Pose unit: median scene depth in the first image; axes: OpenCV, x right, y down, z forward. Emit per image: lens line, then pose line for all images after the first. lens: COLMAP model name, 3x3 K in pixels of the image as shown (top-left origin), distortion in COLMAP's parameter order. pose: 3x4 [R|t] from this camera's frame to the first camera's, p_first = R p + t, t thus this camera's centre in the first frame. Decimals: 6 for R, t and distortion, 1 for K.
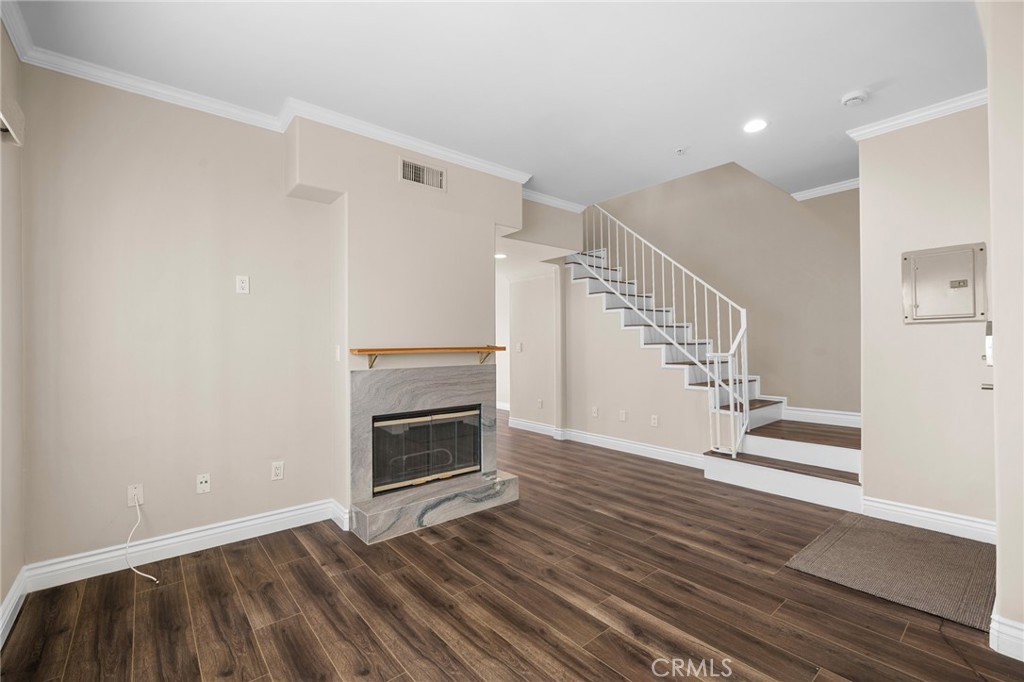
lens RADIAL K [[442.5, 0, 517.6], [0, 442.5, 337.5], [0, 0, 1]] dist [0.001028, 0.000022]
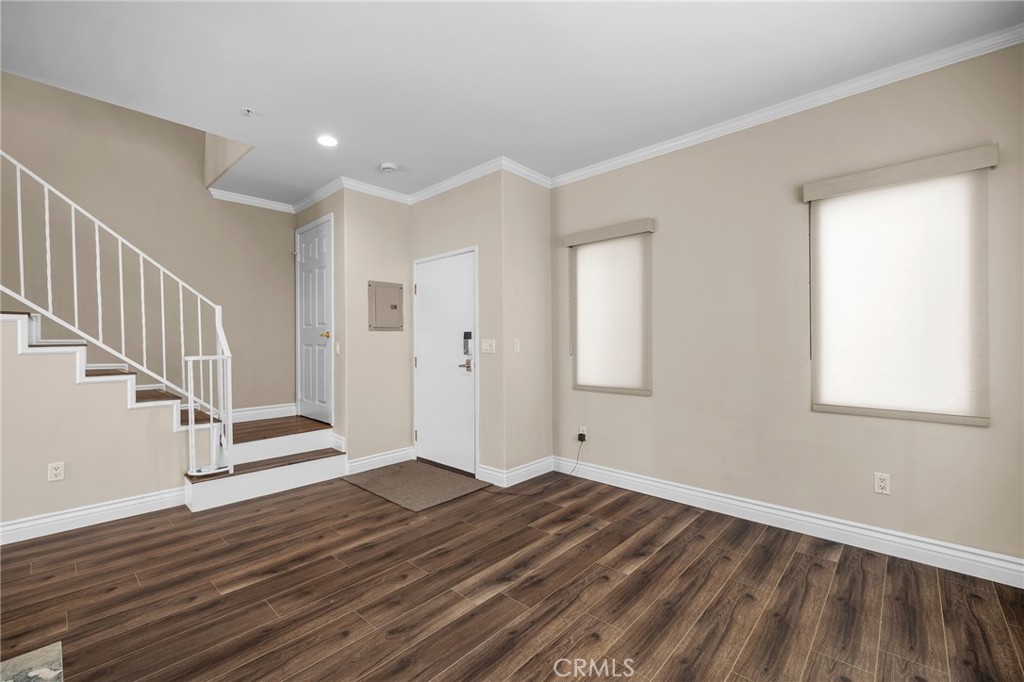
lens RADIAL K [[430.2, 0, 512.0], [0, 430.2, 341.0], [0, 0, 1]] dist [0.000085, 0.000047]
pose [[-0.118616, 0.010001, 0.992890, -0.615909], [-0.006950, 0.999916, -0.010902, 0.016780], [-0.992916, -0.008193, -0.118537, 0.765197]]
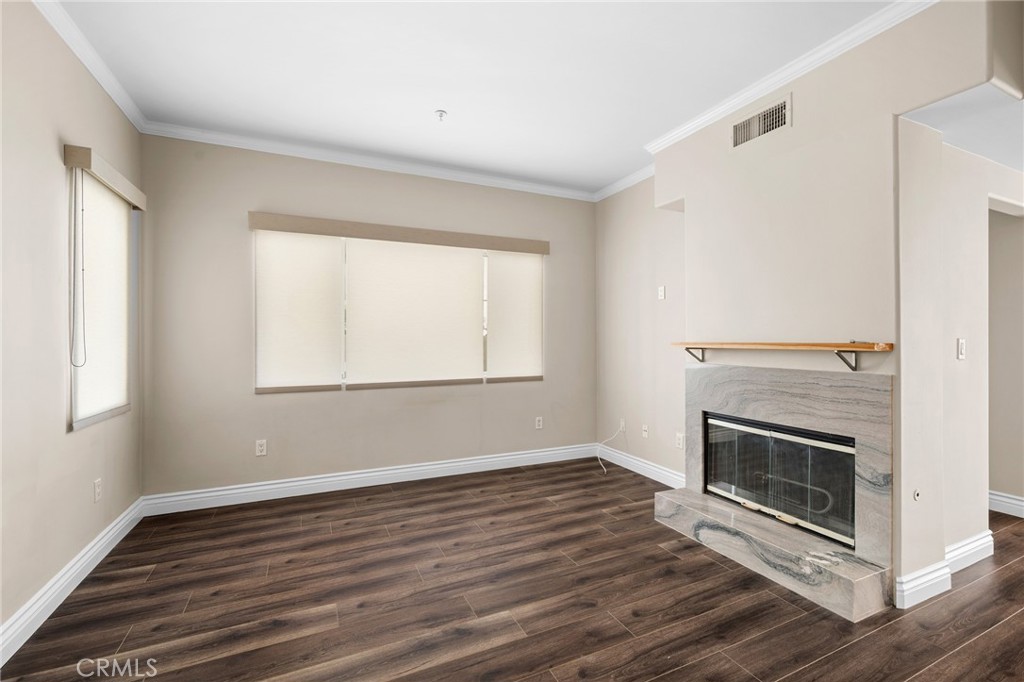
lens RADIAL K [[441.4, 0, 514.5], [0, 441.4, 318.3], [0, 0, 1]] dist [0.000947, -0.000237]
pose [[-0.263444, -0.037589, -0.963942, 0.827927], [0.018163, 0.998870, -0.043915, 0.006314], [0.964504, -0.029078, -0.262464, 0.947721]]
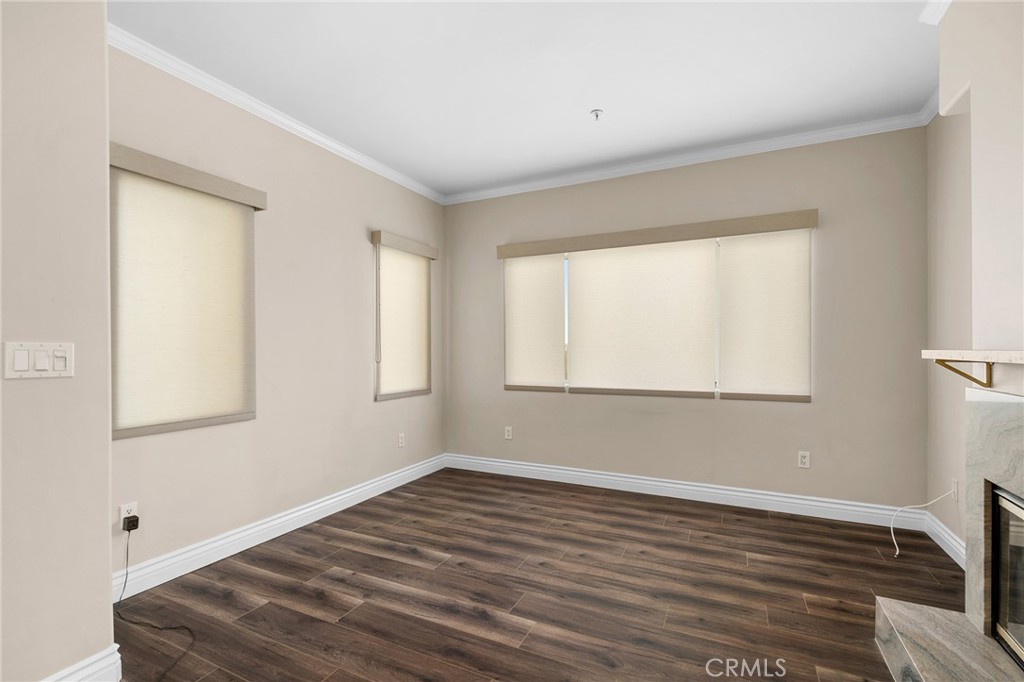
lens RADIAL K [[461.6, 0, 513.1], [0, 461.6, 347.5], [0, 0, 1]] dist [-0.000463, -0.000376]
pose [[-0.914498, 0.012441, -0.404398, 0.442718], [0.017258, 0.999817, -0.008267, 0.017245], [0.404222, -0.014539, -0.914546, 1.402831]]
